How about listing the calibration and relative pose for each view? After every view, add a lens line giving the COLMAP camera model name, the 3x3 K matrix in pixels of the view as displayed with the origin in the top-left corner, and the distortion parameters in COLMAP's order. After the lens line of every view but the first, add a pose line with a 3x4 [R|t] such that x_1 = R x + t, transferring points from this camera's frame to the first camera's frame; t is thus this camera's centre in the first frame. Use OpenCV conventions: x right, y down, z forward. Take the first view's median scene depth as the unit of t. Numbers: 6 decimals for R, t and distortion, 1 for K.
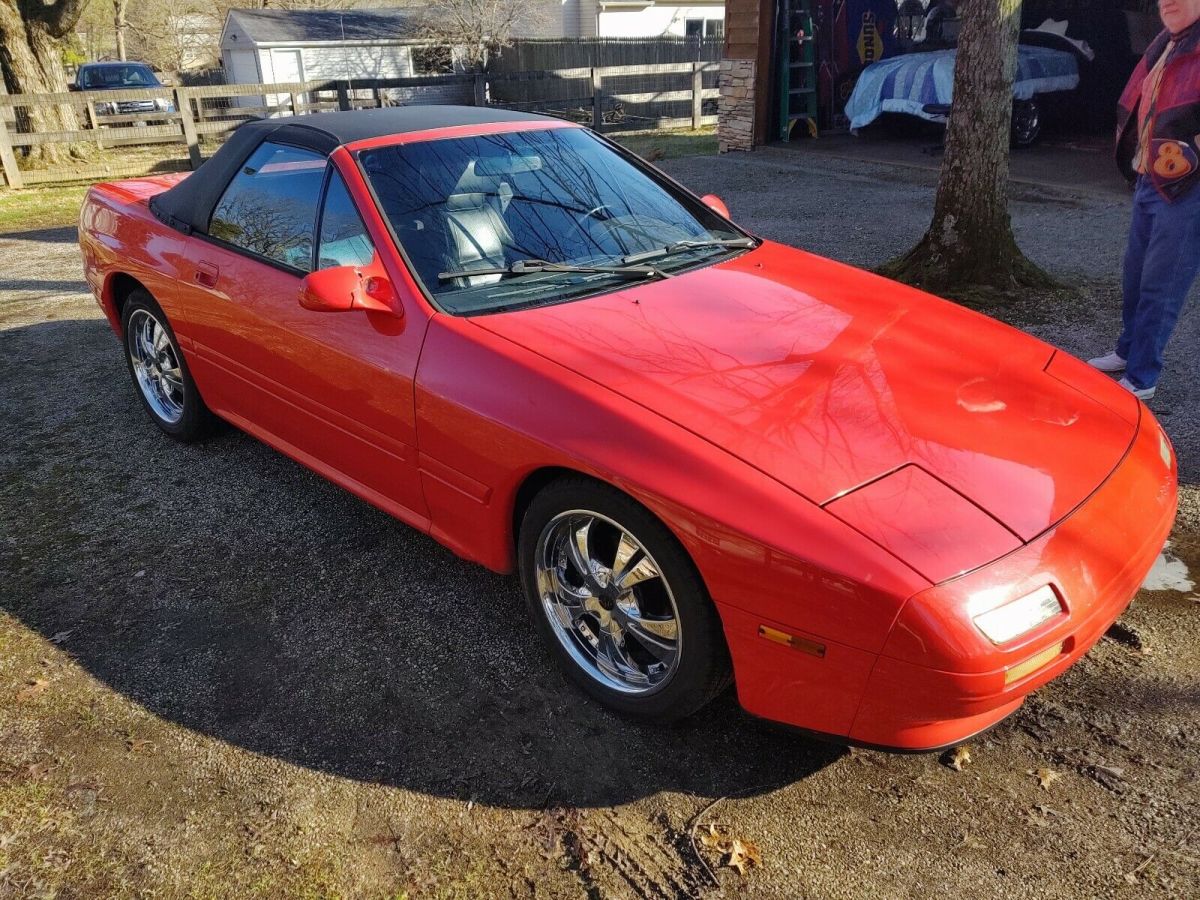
lens RADIAL K [[922.2, 0, 600.0], [0, 922.2, 450.0], [0, 0, 1]] dist [-0.008175, 0.011986]
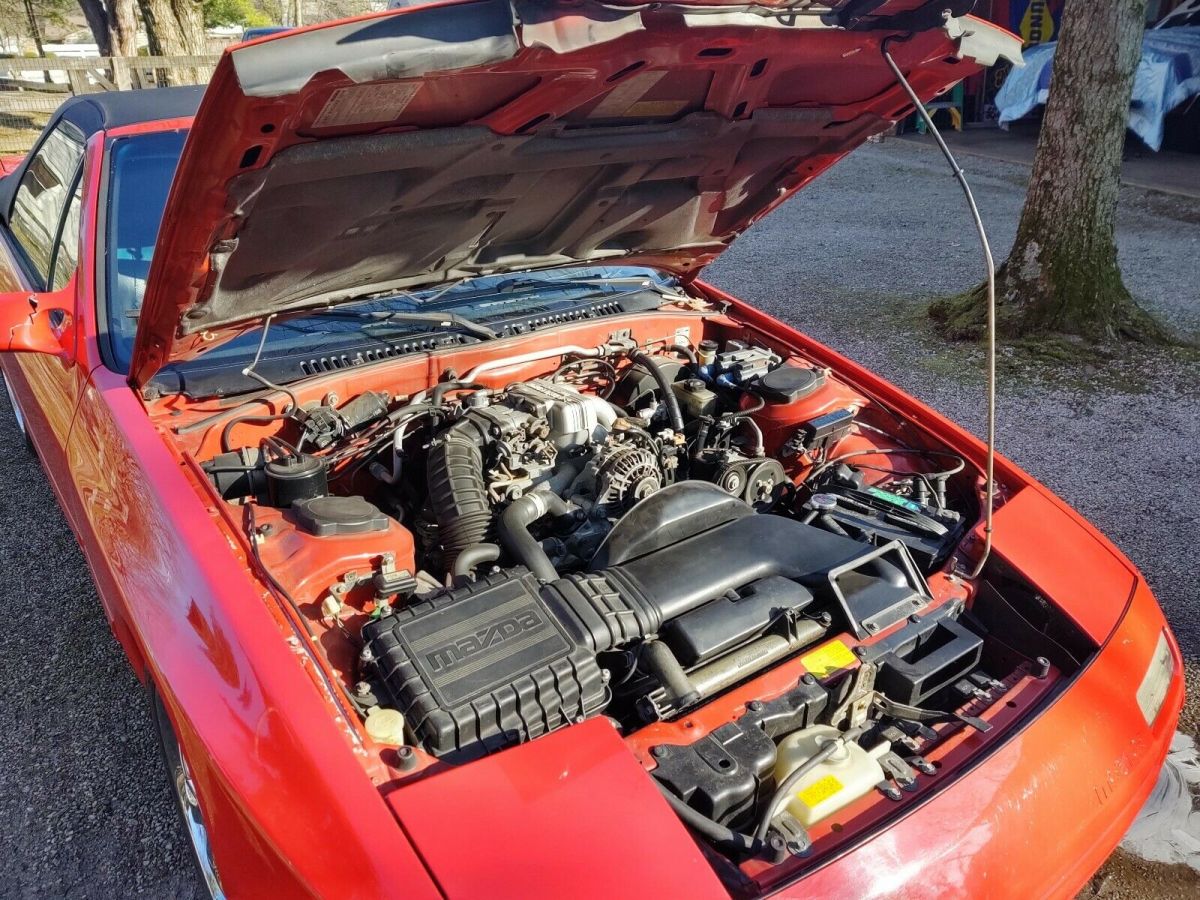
lens RADIAL K [[922.2, 0, 600.0], [0, 922.2, 450.0], [0, 0, 1]] dist [-0.008175, 0.011986]
pose [[0.981454, 0.097666, -0.164951, 0.063334], [-0.093931, 0.995117, 0.030313, -0.026283], [0.167106, -0.014257, 0.985836, 0.062927]]
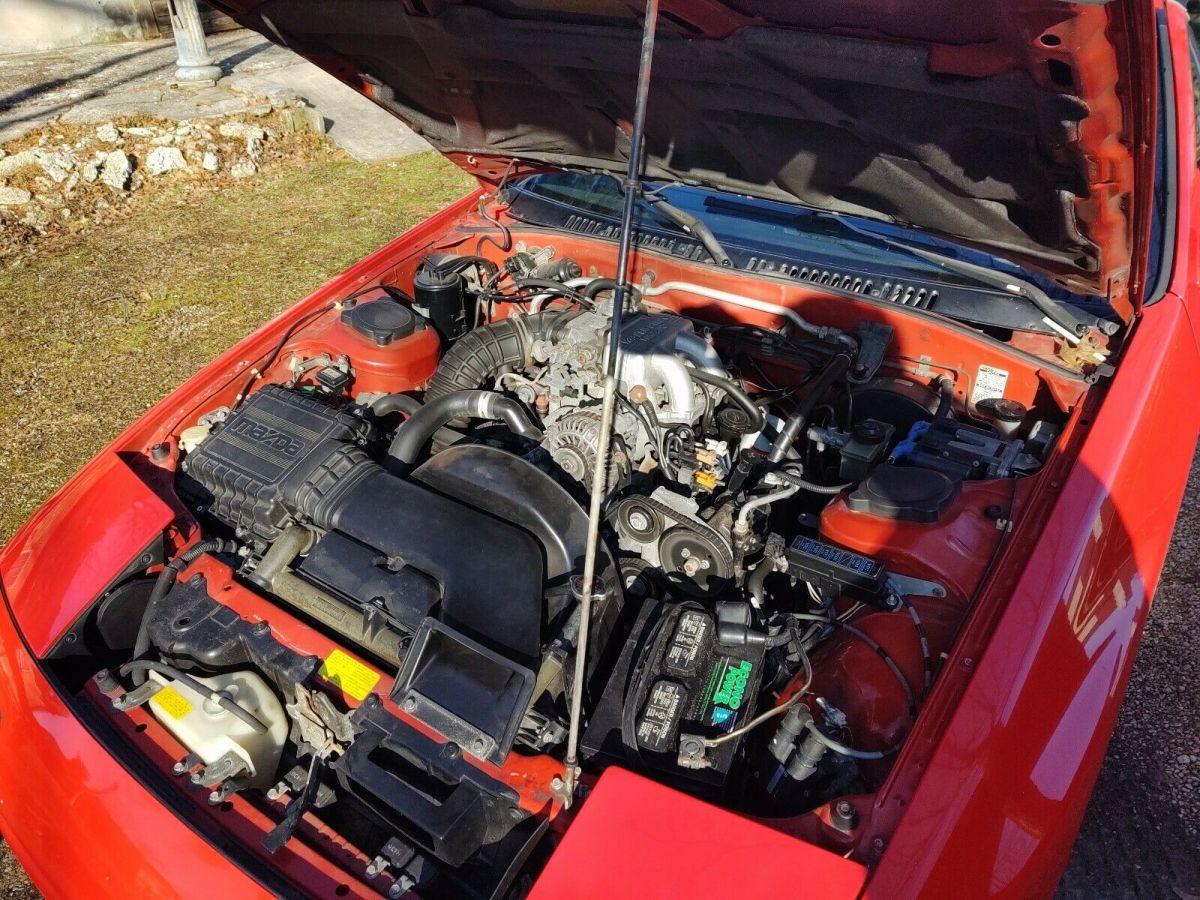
lens RADIAL K [[922.2, 0, 600.0], [0, 922.2, 450.0], [0, 0, 1]] dist [-0.008175, 0.011986]
pose [[0.115354, 0.542592, -0.832038, 0.145203], [-0.374382, 0.799607, 0.469539, -0.074496], [0.920071, 0.257337, 0.295375, 0.166177]]
